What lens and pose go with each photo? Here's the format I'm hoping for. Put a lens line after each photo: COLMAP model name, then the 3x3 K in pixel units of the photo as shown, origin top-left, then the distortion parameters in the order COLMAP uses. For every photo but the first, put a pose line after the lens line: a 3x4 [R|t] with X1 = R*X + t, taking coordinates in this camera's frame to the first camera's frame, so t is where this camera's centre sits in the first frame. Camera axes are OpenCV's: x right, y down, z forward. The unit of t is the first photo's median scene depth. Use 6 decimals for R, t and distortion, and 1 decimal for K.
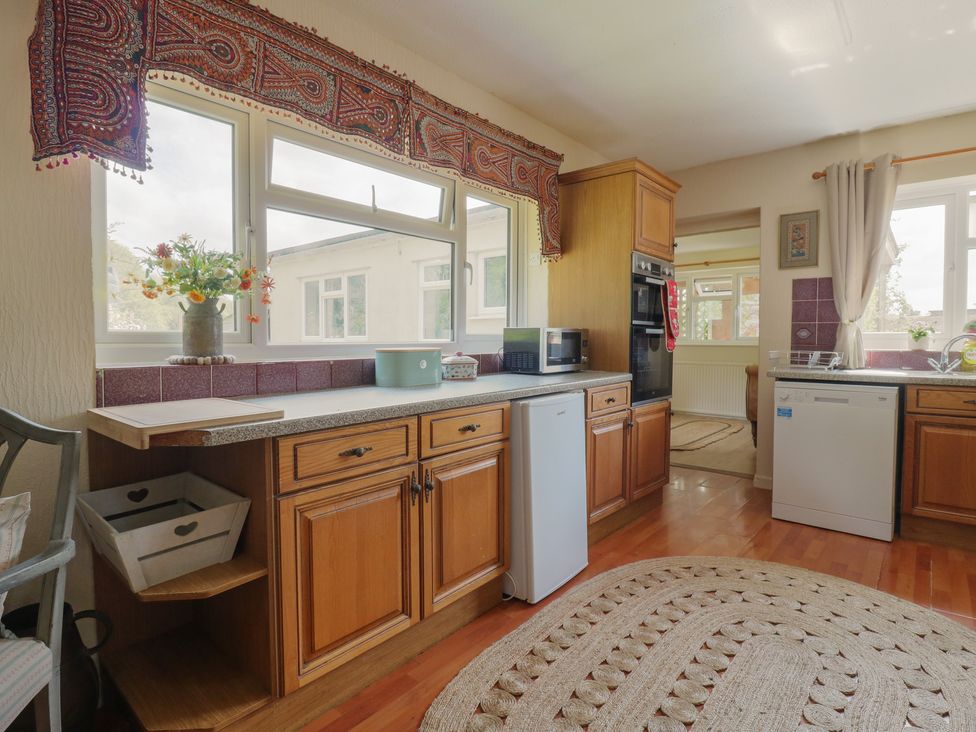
lens RADIAL K [[510.5, 0, 493.4], [0, 510.5, 356.9], [0, 0, 1]] dist [0.000030, -0.013259]
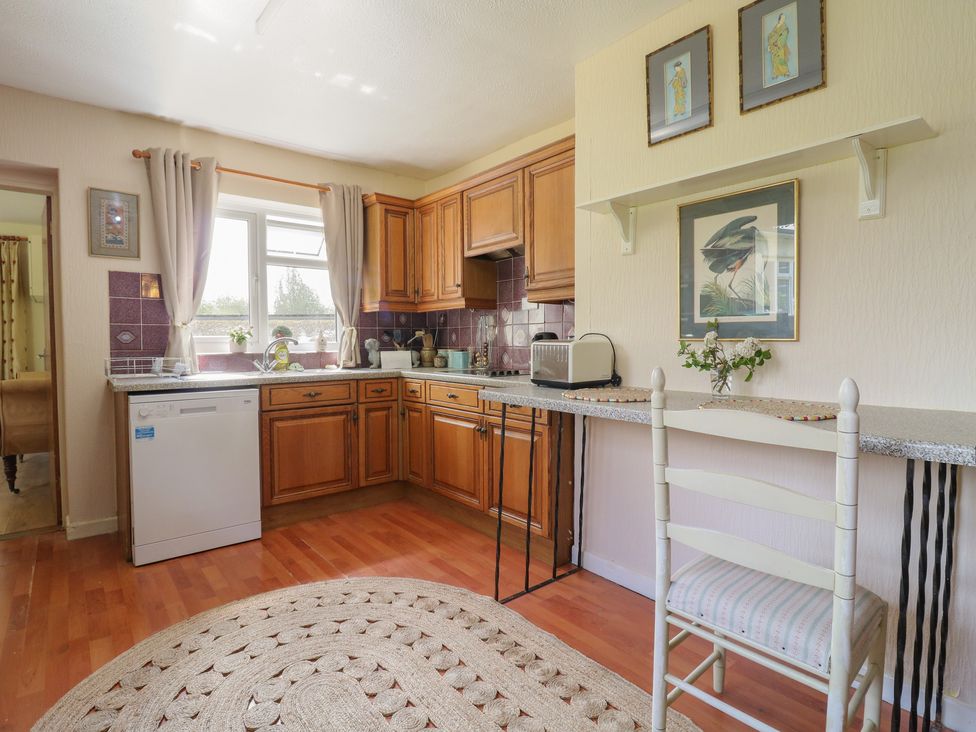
lens RADIAL K [[510.5, 0, 493.4], [0, 510.5, 356.9], [0, 0, 1]] dist [0.000030, -0.013259]
pose [[0.170318, -0.032607, 0.984850, -0.141899], [0.041497, 0.998803, 0.025893, -0.011770], [-0.984515, 0.036459, 0.171467, 0.319028]]
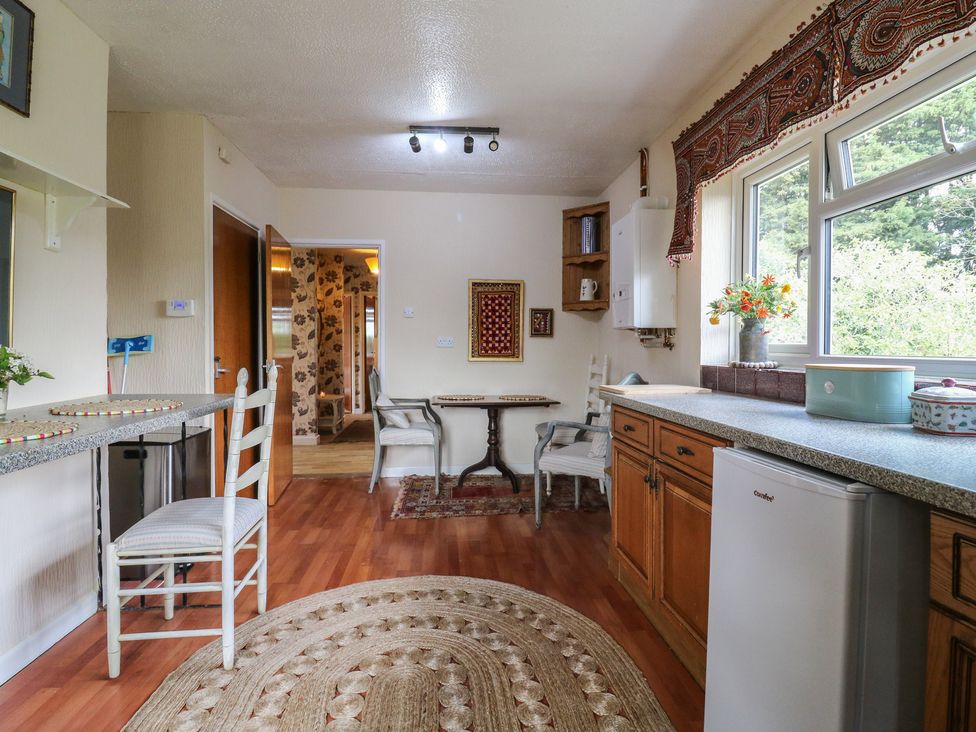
lens RADIAL K [[510.5, 0, 493.4], [0, 510.5, 356.9], [0, 0, 1]] dist [0.000030, -0.013259]
pose [[-0.692434, 0.016111, -0.721302, 0.537957], [-0.027491, 0.998435, 0.048691, -0.037909], [0.720958, 0.053545, -0.690907, 0.891611]]
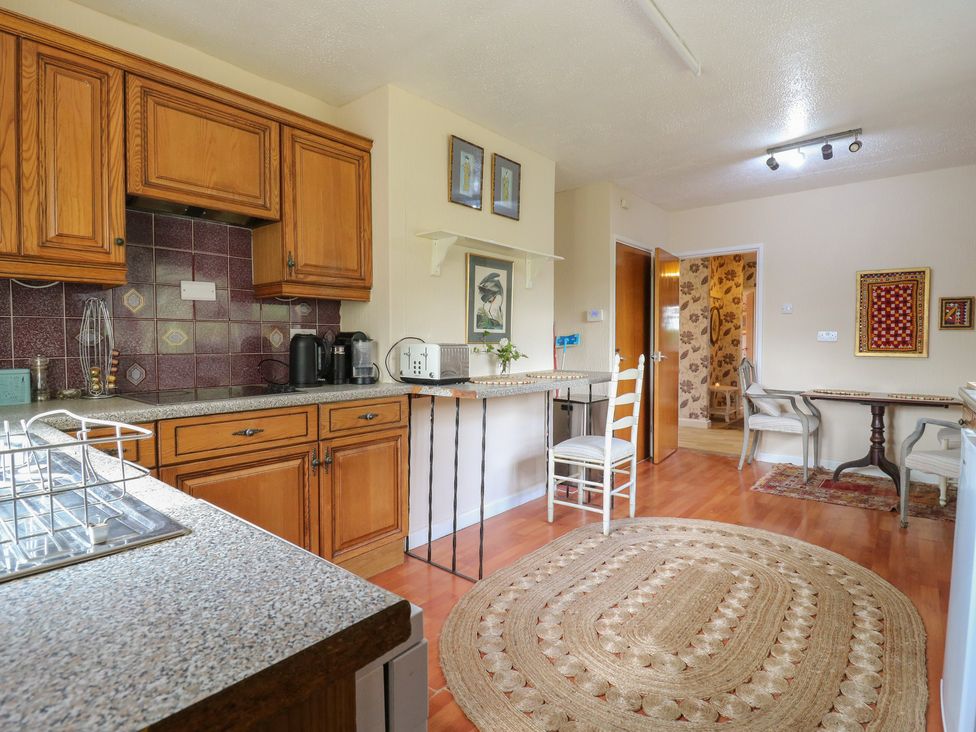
lens RADIAL K [[510.5, 0, 493.4], [0, 510.5, 356.9], [0, 0, 1]] dist [0.000030, -0.013259]
pose [[-0.999818, 0.004022, -0.018653, 0.565164], [0.002740, 0.997663, 0.068274, -0.049738], [0.018884, 0.068210, -0.997492, 1.234934]]
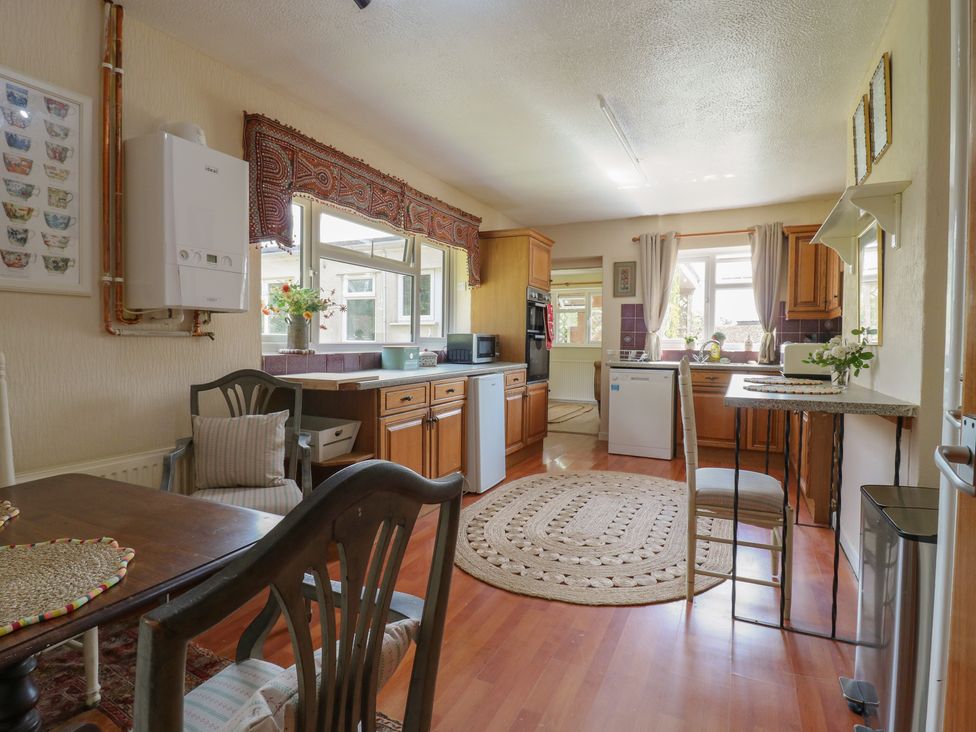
lens RADIAL K [[510.5, 0, 493.4], [0, 510.5, 356.9], [0, 0, 1]] dist [0.000030, -0.013259]
pose [[0.966361, 0.001168, 0.257188, -0.233578], [-0.000080, 0.999991, -0.004243, 0.019125], [-0.257191, 0.004080, 0.966352, -0.495880]]
